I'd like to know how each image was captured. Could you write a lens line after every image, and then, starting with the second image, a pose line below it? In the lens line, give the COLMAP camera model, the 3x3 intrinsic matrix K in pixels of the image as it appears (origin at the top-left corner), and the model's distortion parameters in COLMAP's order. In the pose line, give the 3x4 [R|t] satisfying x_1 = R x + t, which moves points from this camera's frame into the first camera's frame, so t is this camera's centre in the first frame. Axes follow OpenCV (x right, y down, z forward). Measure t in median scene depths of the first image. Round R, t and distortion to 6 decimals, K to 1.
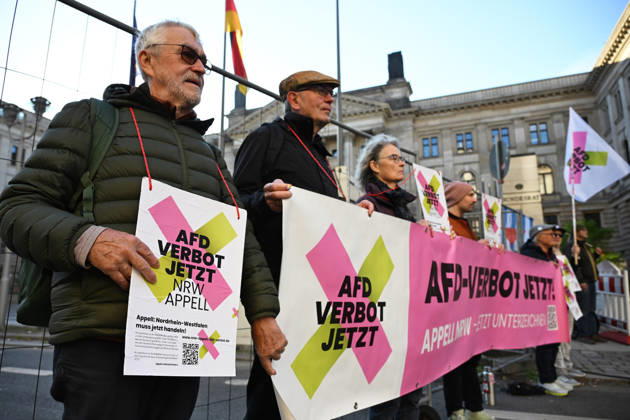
lens RADIAL K [[414.1, 0, 315.0], [0, 414.1, 210.0], [0, 0, 1]] dist [-0.003096, 0.000761]
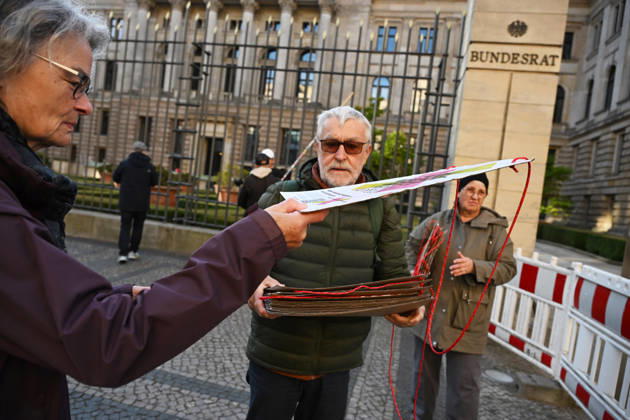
lens RADIAL K [[414.1, 0, 315.0], [0, 414.1, 210.0], [0, 0, 1]] dist [-0.003096, 0.000761]
pose [[0.981564, 0.127590, 0.142316, 0.084560], [-0.156660, 0.963610, 0.216596, 0.020506], [-0.109501, -0.234898, 0.965832, 0.190182]]
